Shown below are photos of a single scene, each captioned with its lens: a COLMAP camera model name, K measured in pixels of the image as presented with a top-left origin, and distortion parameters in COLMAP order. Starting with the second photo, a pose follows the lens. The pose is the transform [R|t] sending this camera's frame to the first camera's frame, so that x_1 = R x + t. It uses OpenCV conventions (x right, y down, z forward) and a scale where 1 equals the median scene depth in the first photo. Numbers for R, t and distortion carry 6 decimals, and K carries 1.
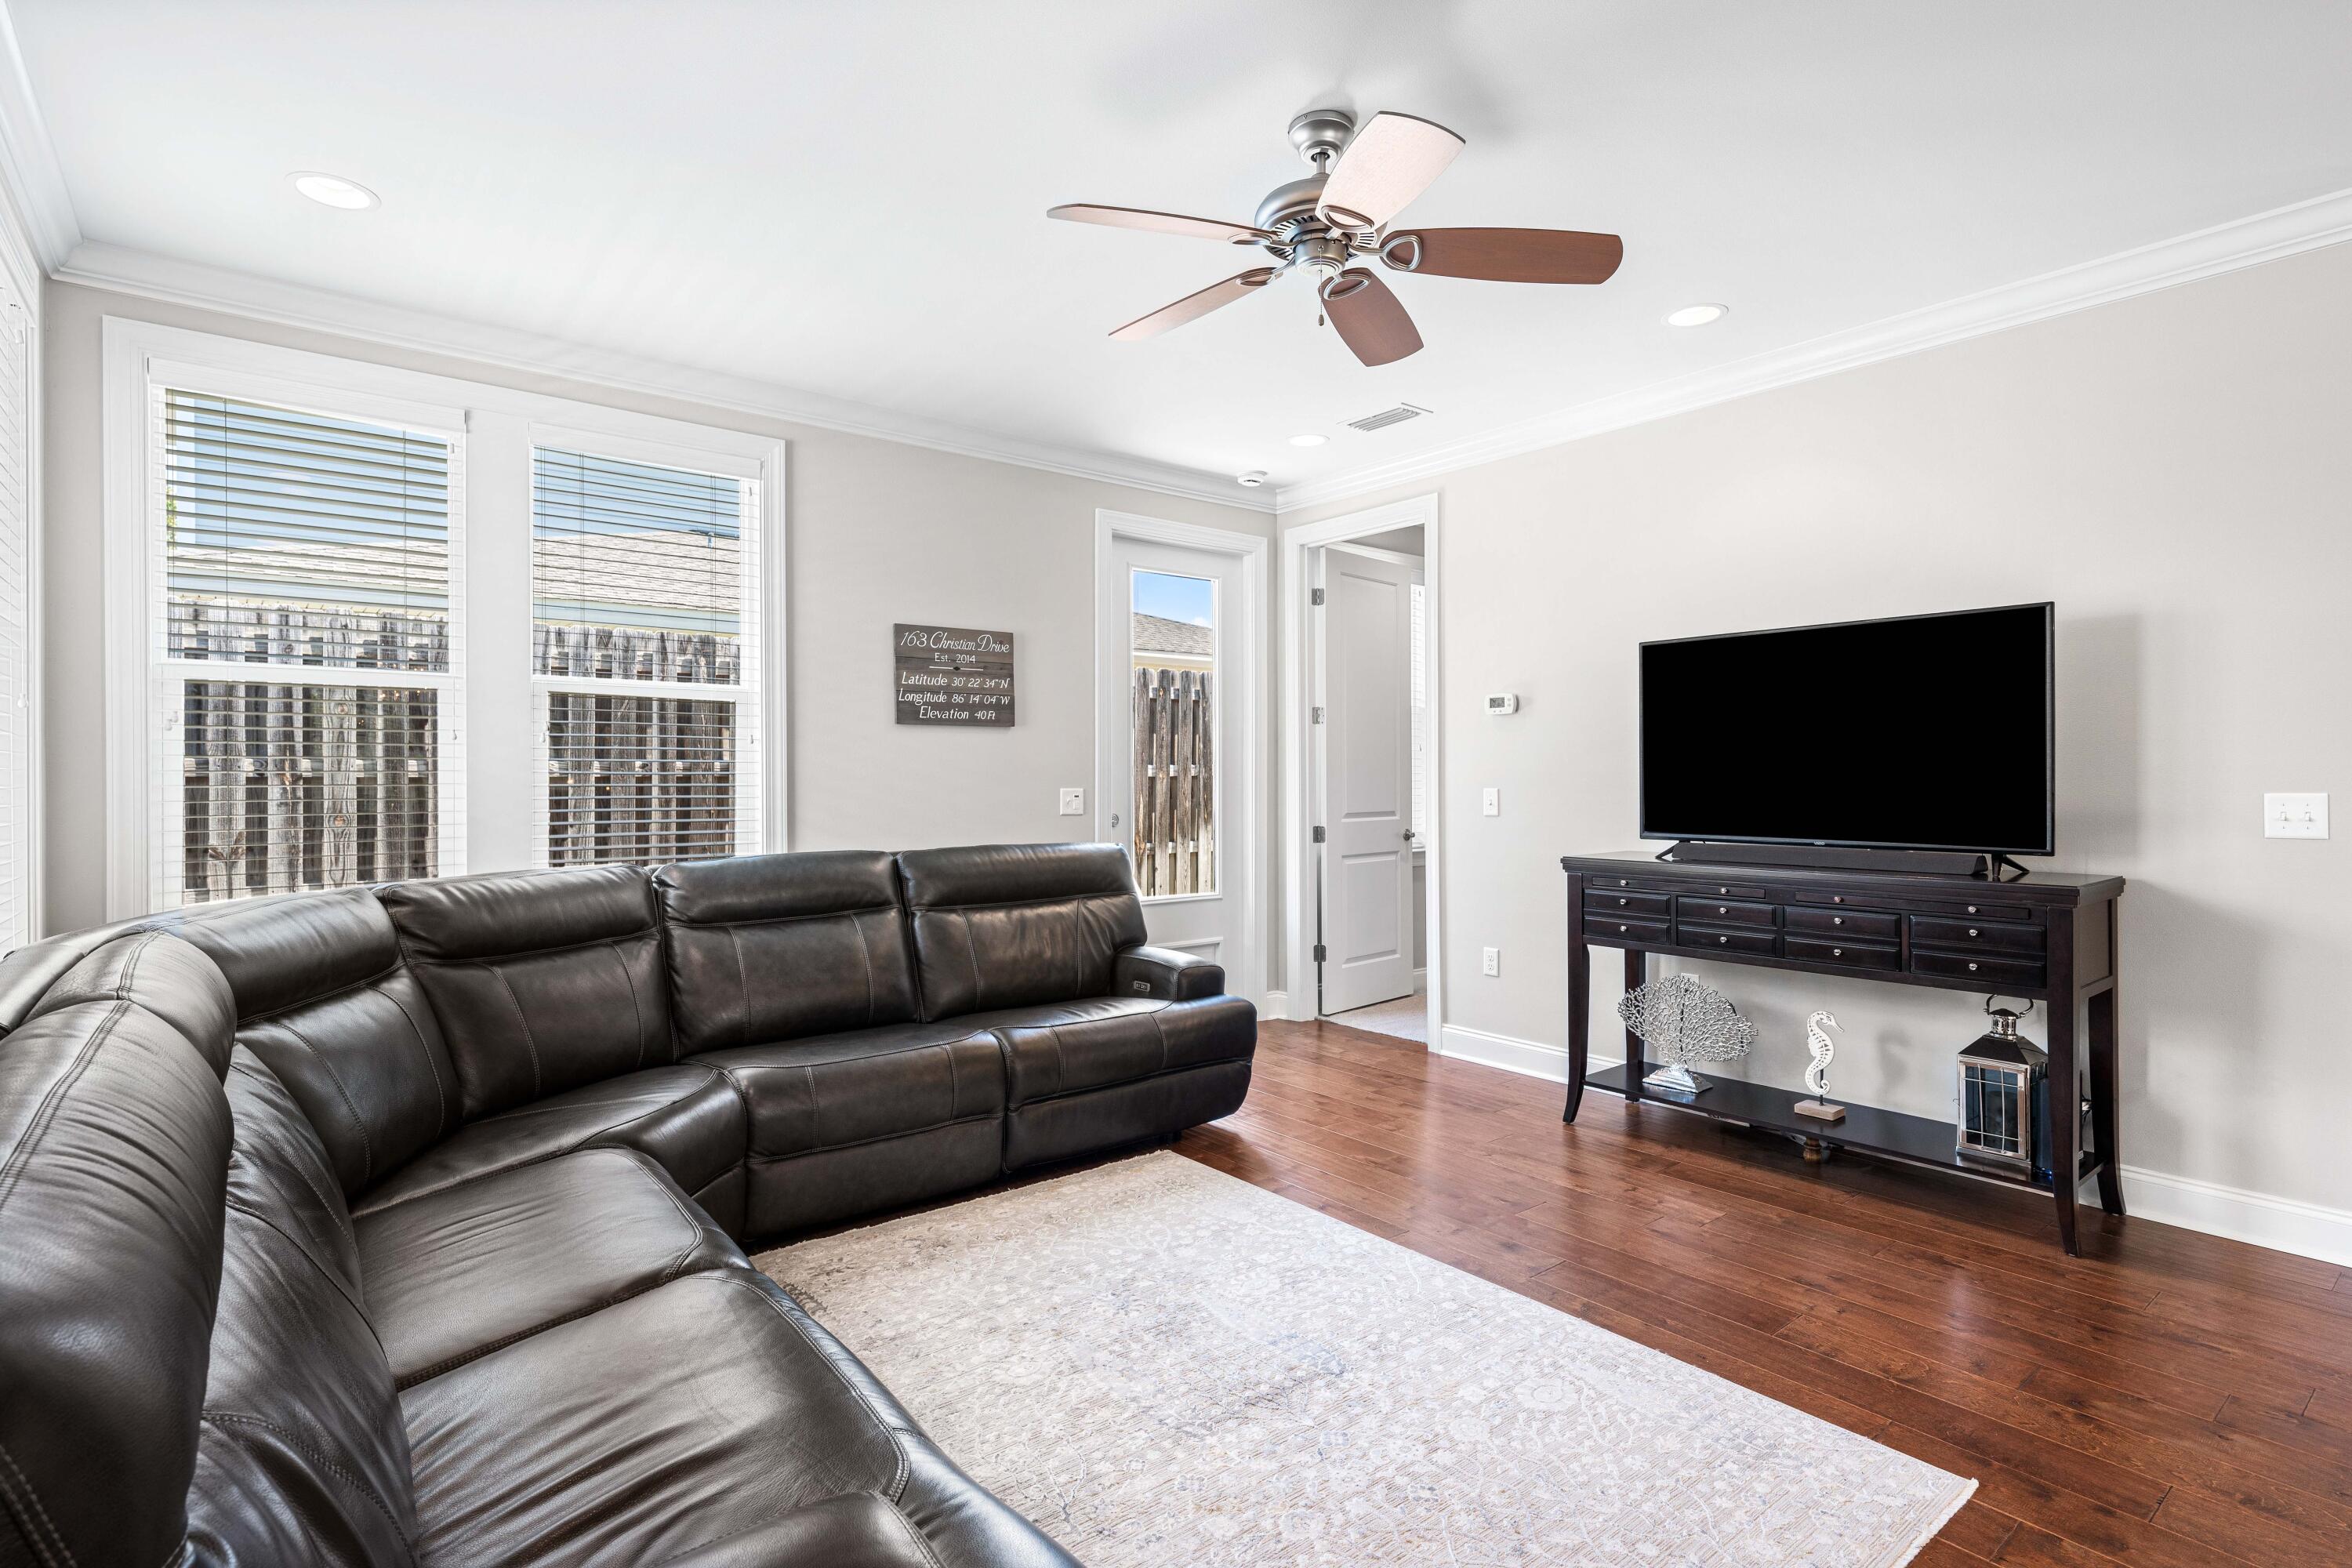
lens RADIAL K [[1158.7, 0, 1182.5], [0, 1158.7, 781.5], [0, 0, 1]] dist [0.005737, 0.000652]
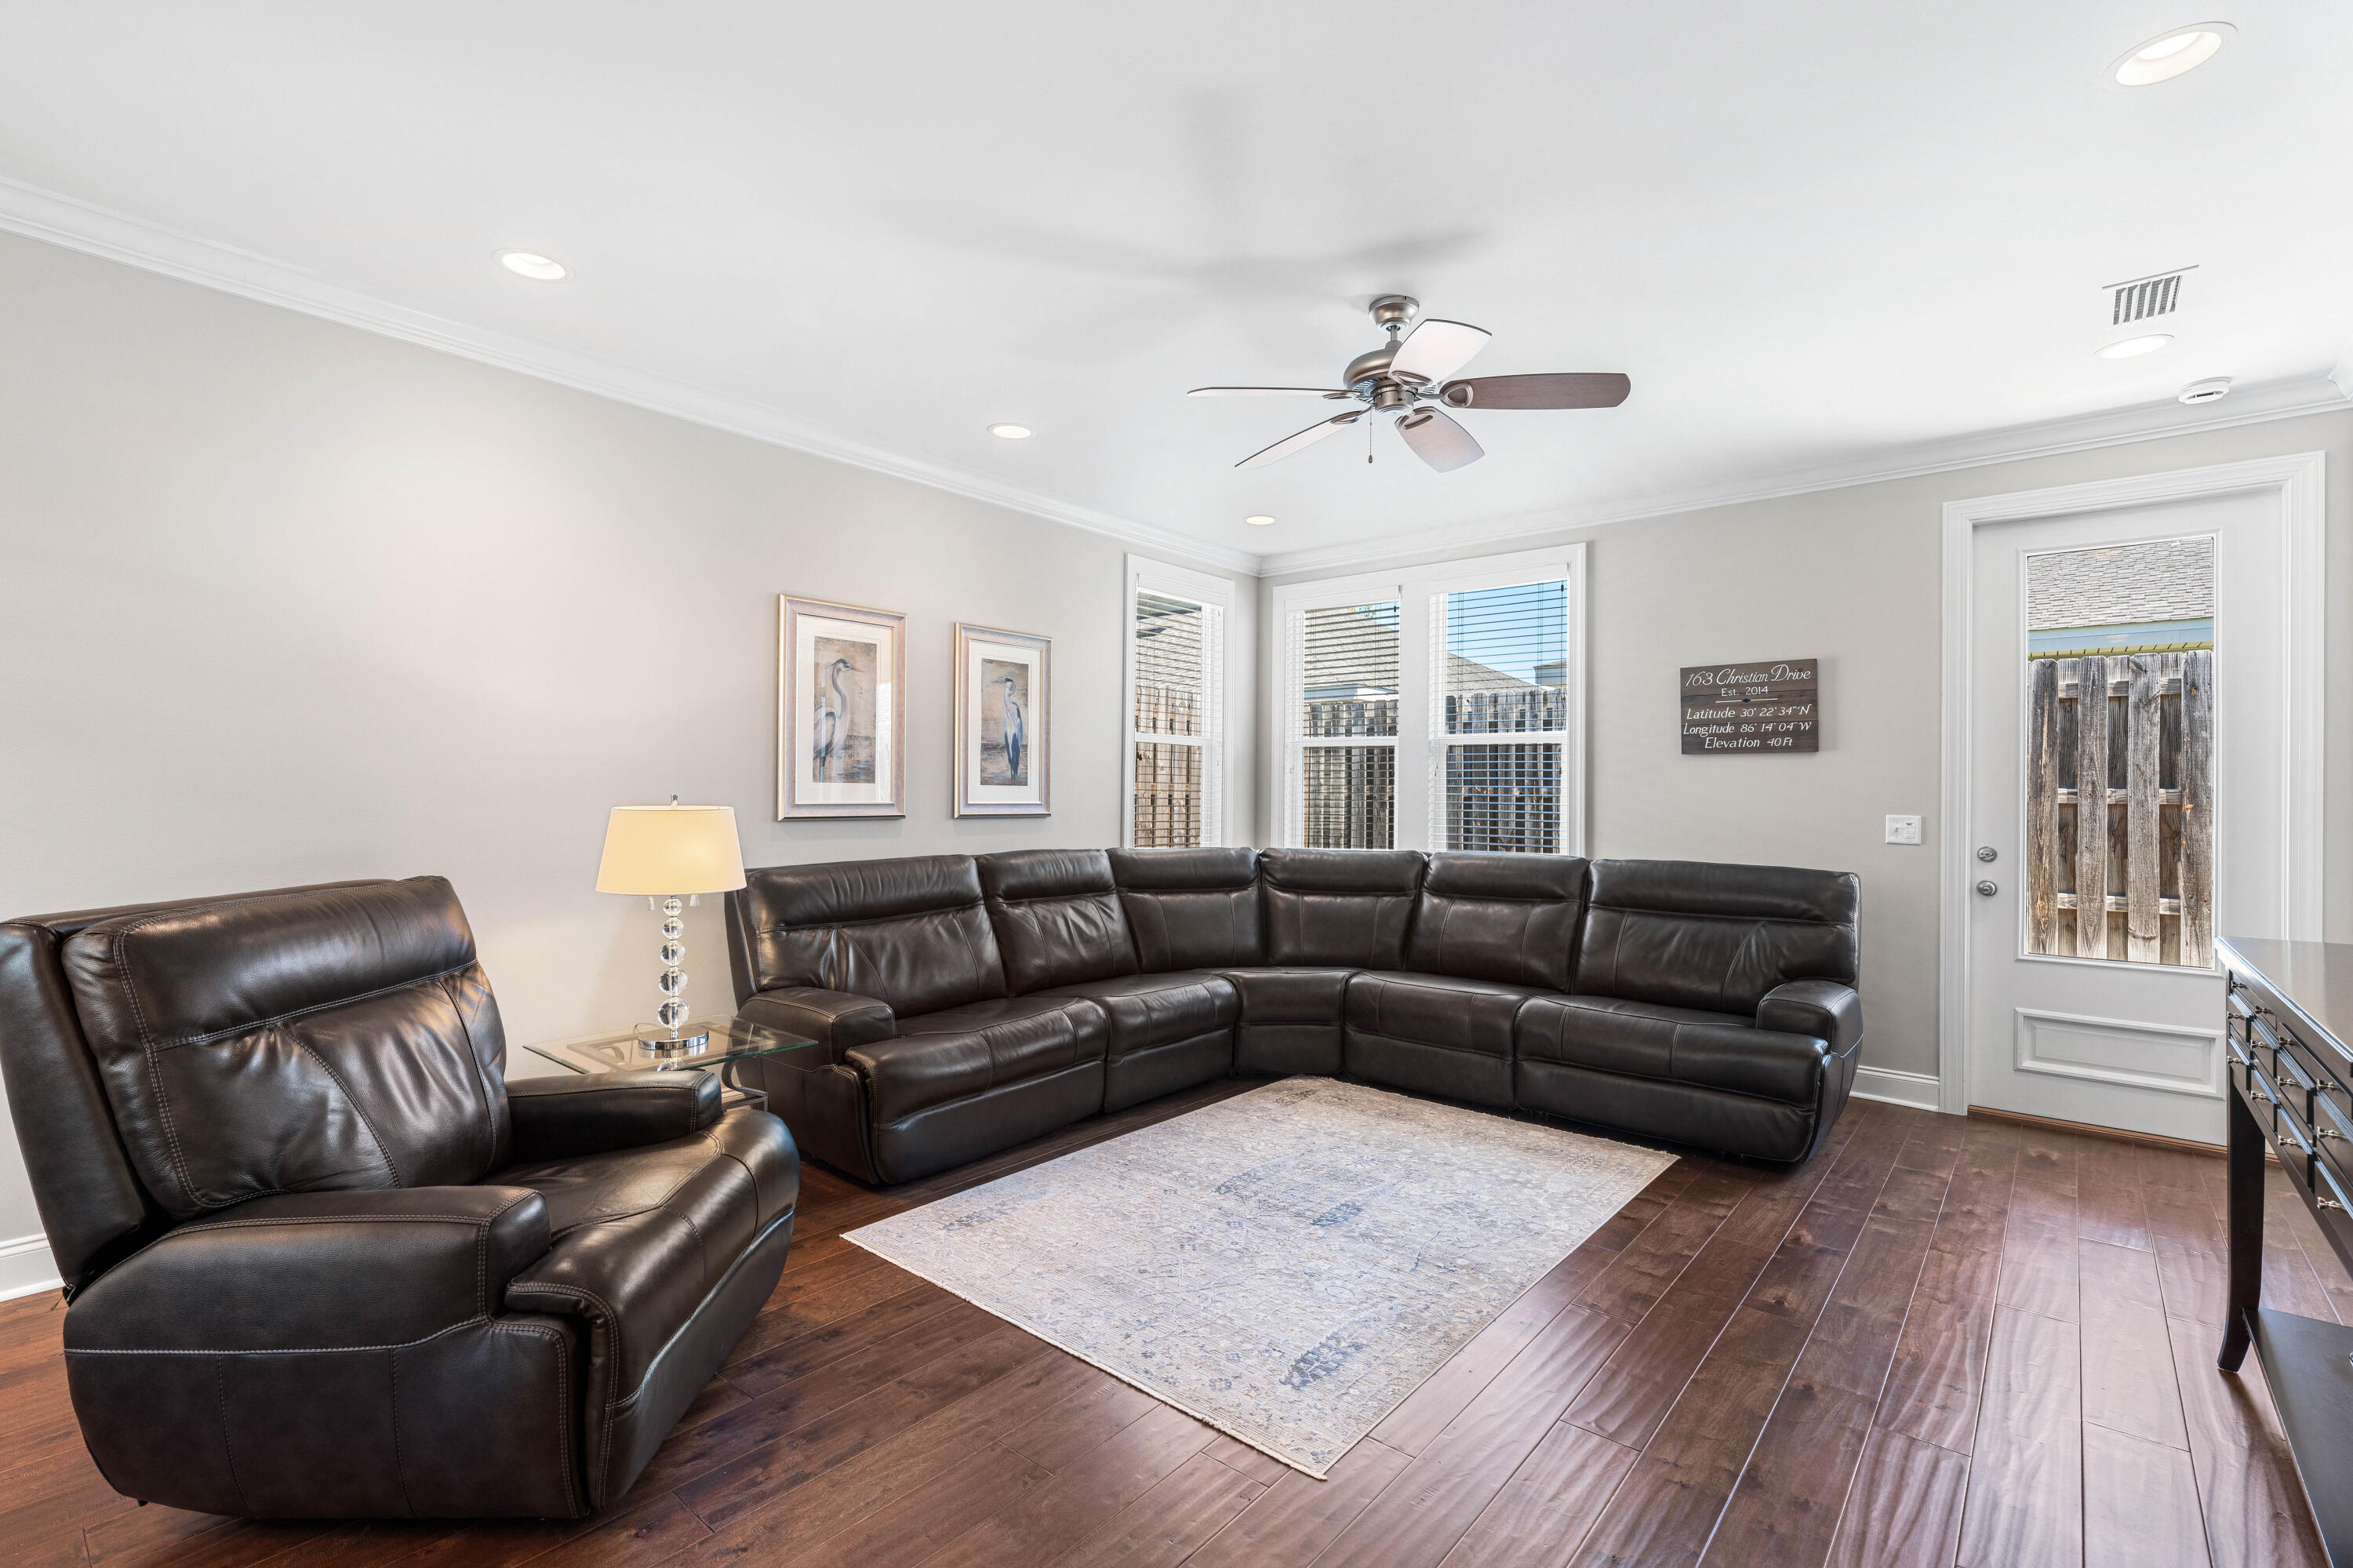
lens RADIAL K [[1049.0, 0, 1167.7], [0, 1049.0, 785.9], [0, 0, 1]] dist [-0.001803, -0.000102]
pose [[0.180830, -0.004912, -0.983502, 0.680358], [-0.018404, 0.999796, -0.008377, 0.000181], [0.983342, 0.019615, 0.180702, 0.300197]]
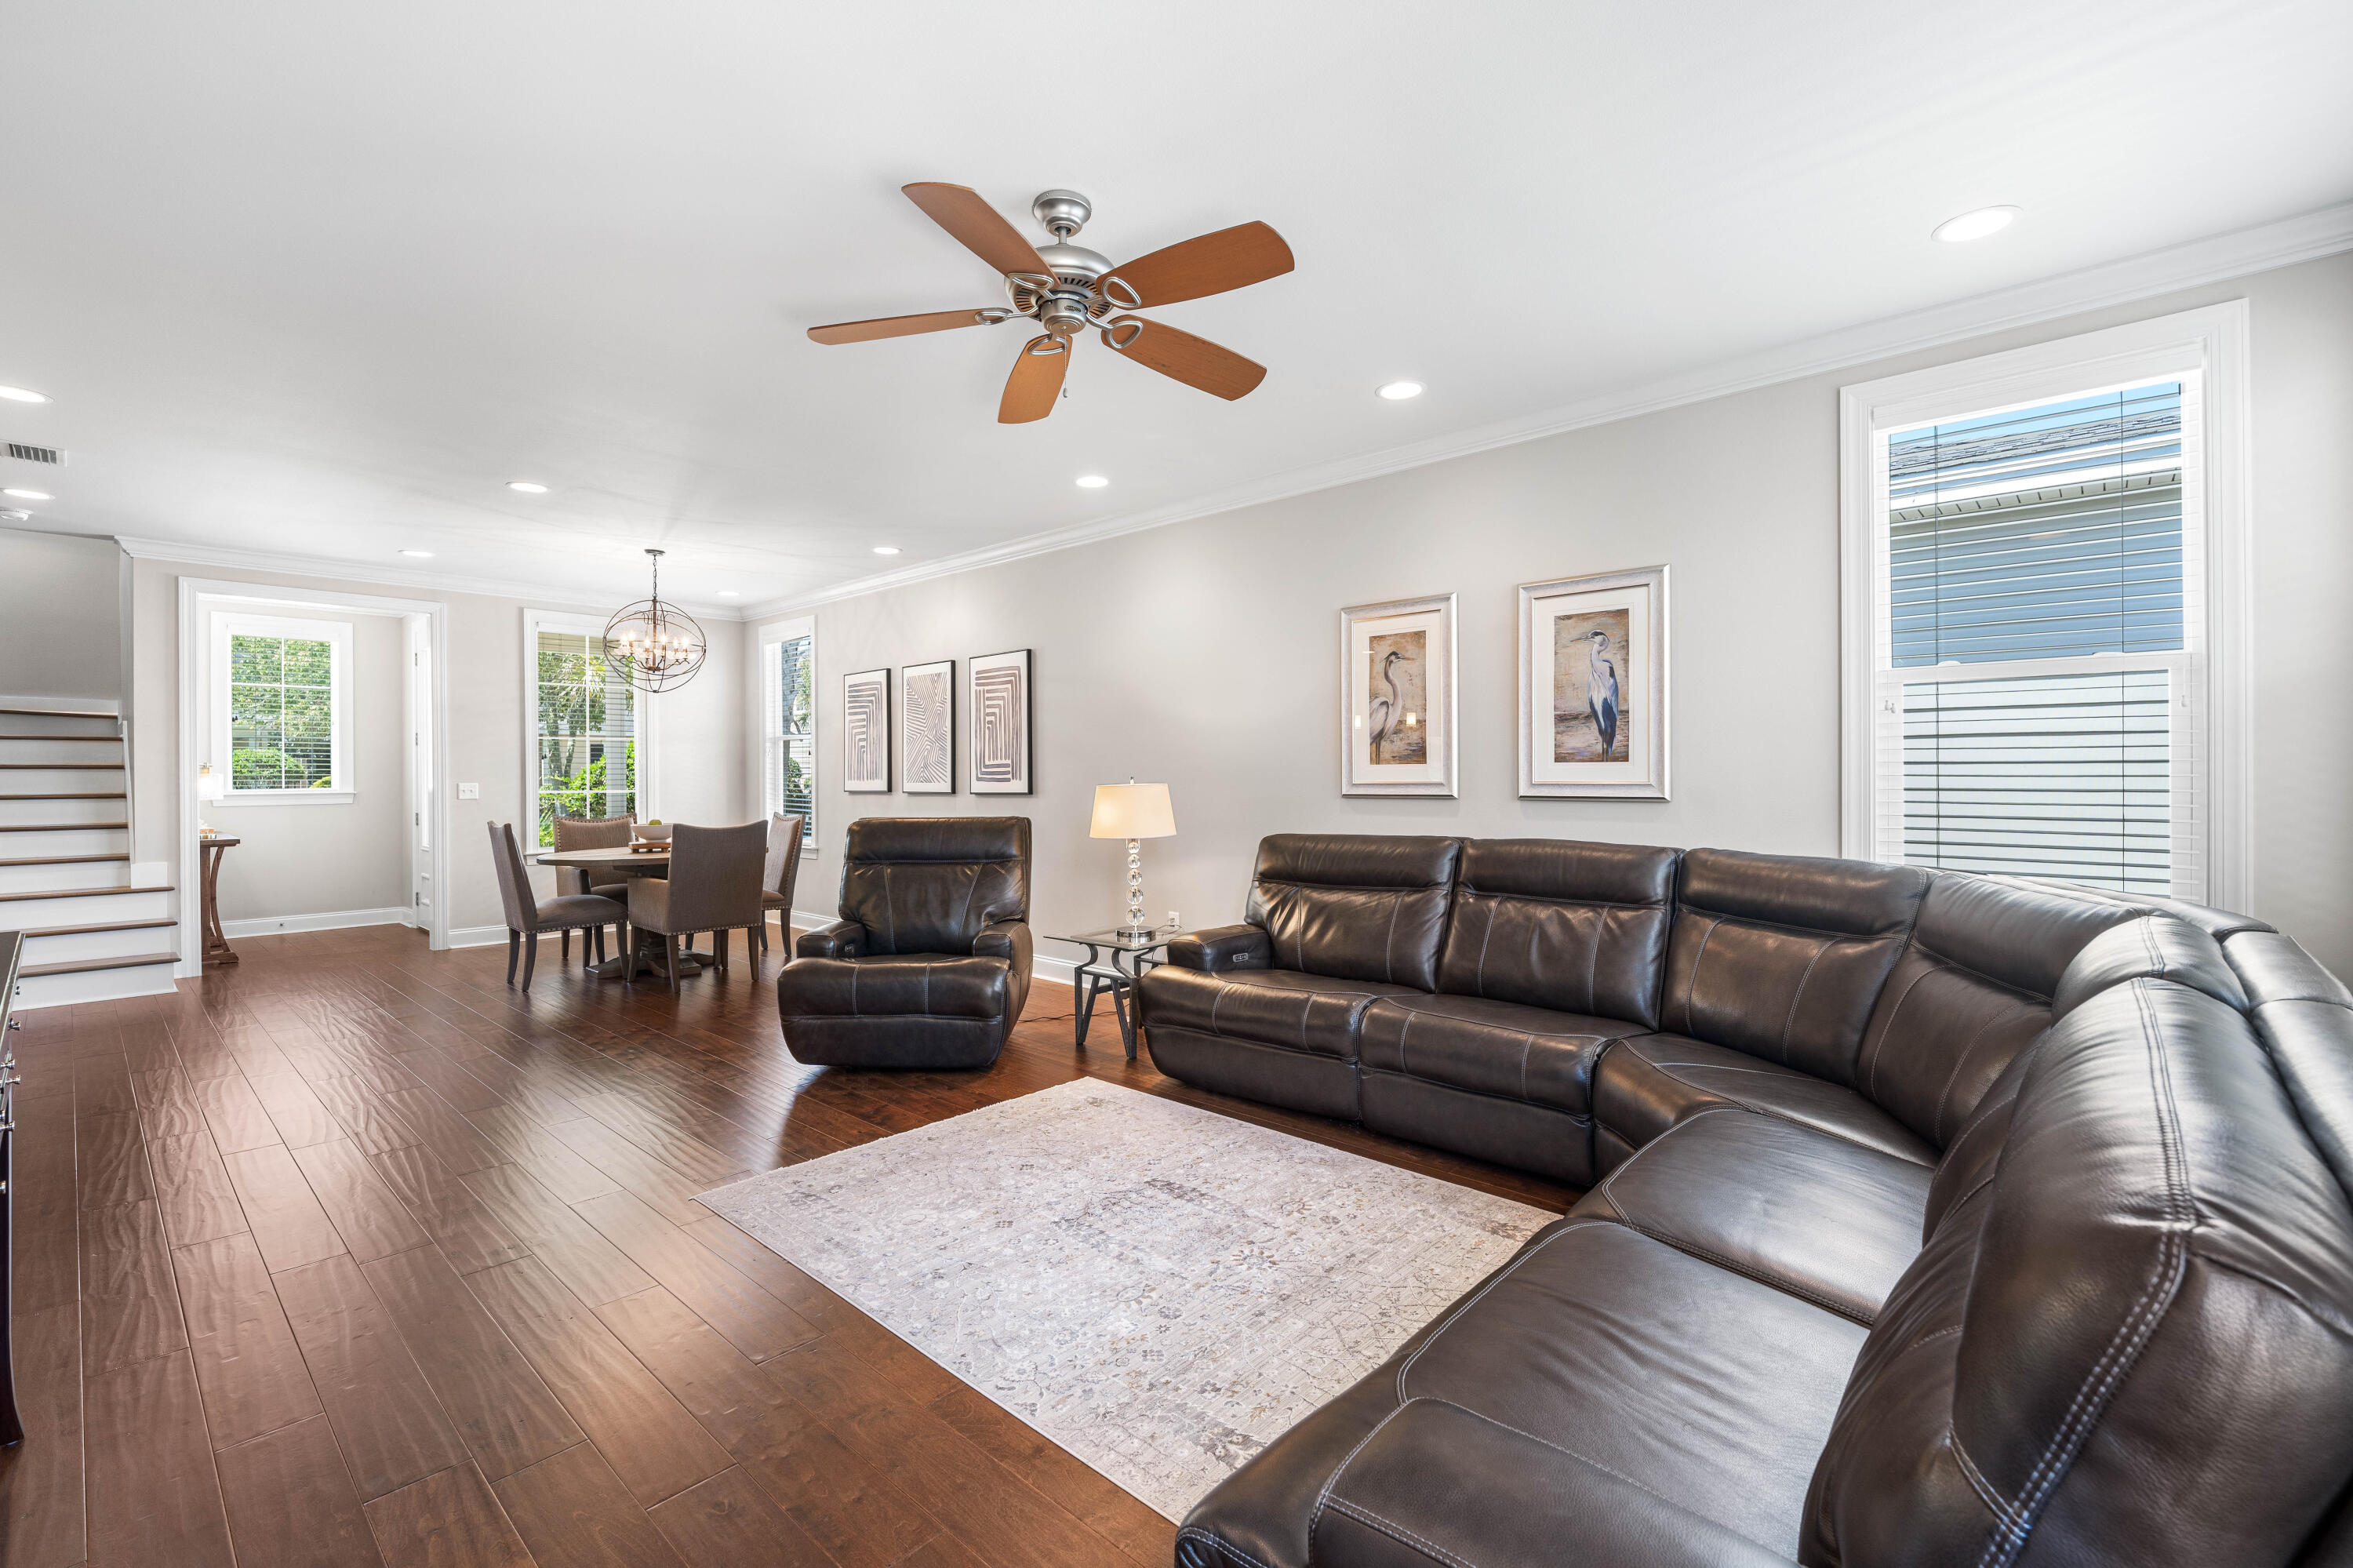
lens RADIAL K [[1019.6, 0, 1174.8], [0, 1019.6, 776.4], [0, 0, 1]] dist [-0.002962, -0.000044]
pose [[-0.988759, 0.010678, -0.149134, 0.093545], [0.008642, 0.999860, 0.014294, -0.009138], [0.149266, 0.012844, -0.988714, 1.105386]]
